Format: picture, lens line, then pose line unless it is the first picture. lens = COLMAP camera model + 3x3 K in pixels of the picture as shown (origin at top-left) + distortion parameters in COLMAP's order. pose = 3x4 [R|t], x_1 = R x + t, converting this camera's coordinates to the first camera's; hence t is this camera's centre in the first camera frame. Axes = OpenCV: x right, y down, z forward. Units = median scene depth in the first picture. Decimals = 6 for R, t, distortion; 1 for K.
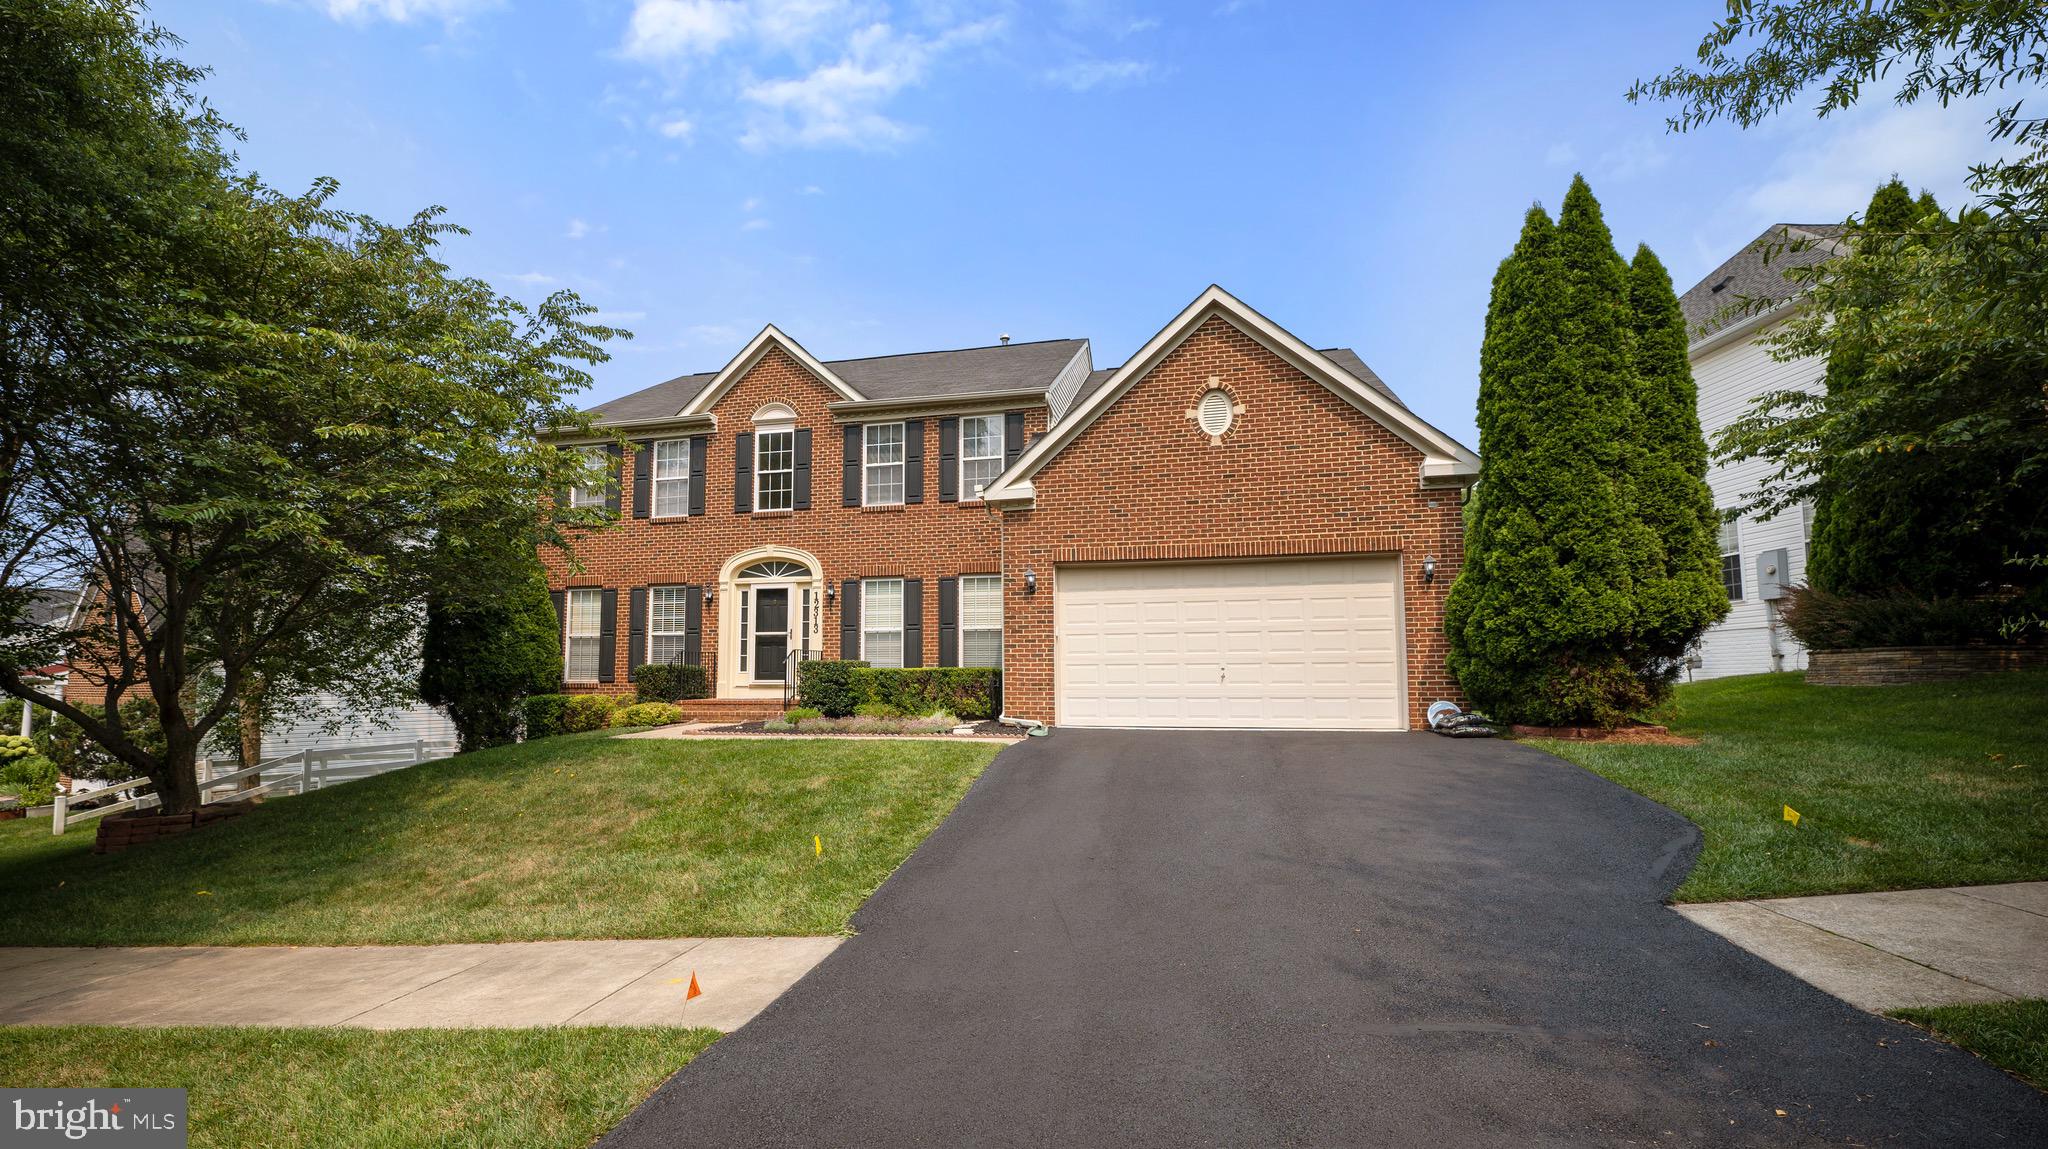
lens RADIAL K [[847.5, 0, 1024.0], [0, 847.5, 574.5], [0, 0, 1]] dist [0.000814, 0.000015]
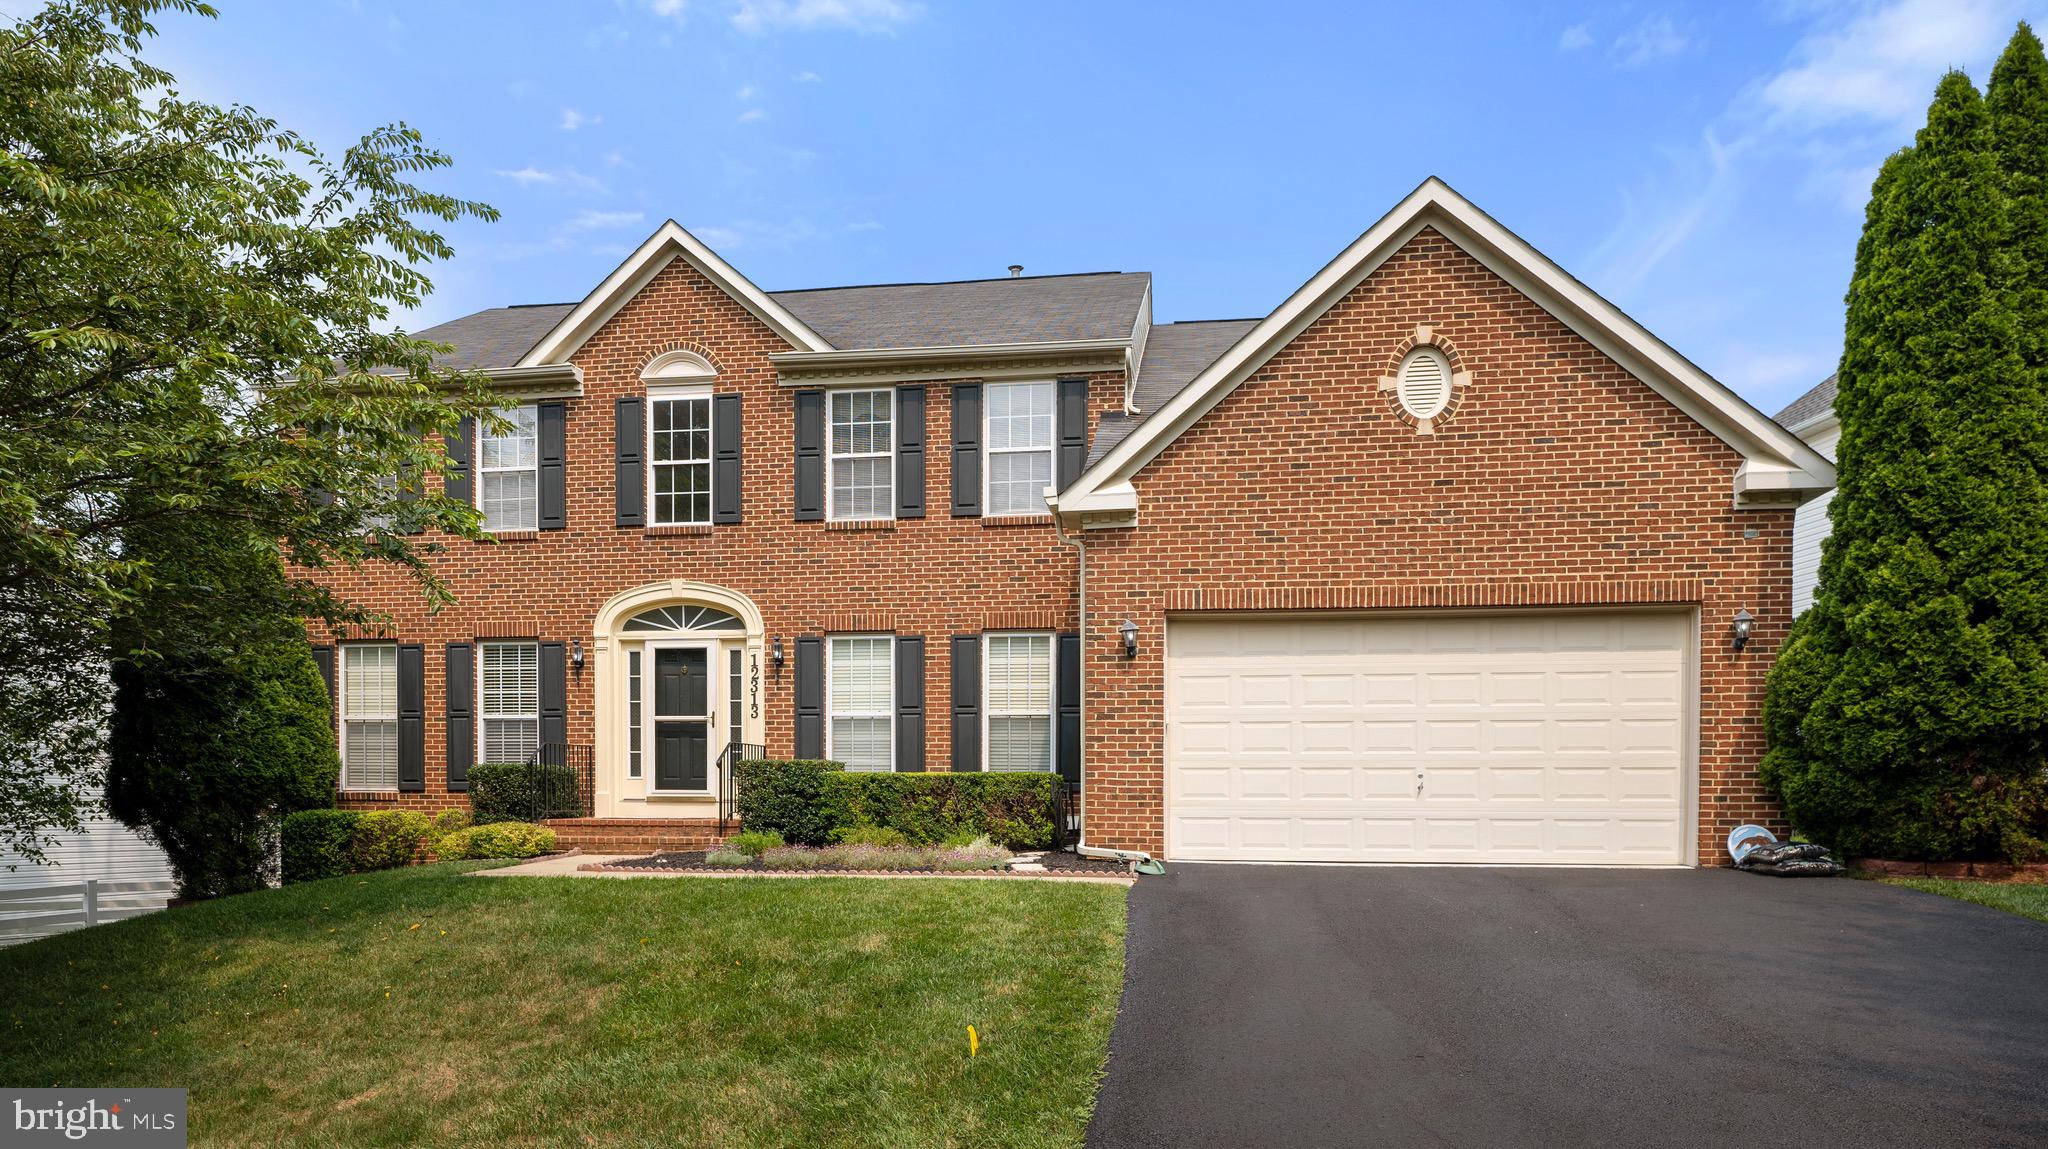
lens RADIAL K [[1228.0, 0, 1023.9], [0, 1228.0, 769.6], [0, 0, 1]] dist [-0.001655, 0.000300]
pose [[0.996254, 0.010104, 0.085881, -0.143542], [-0.018369, 0.995212, 0.096000, 0.017347], [-0.084500, -0.097218, 0.991670, 0.060562]]
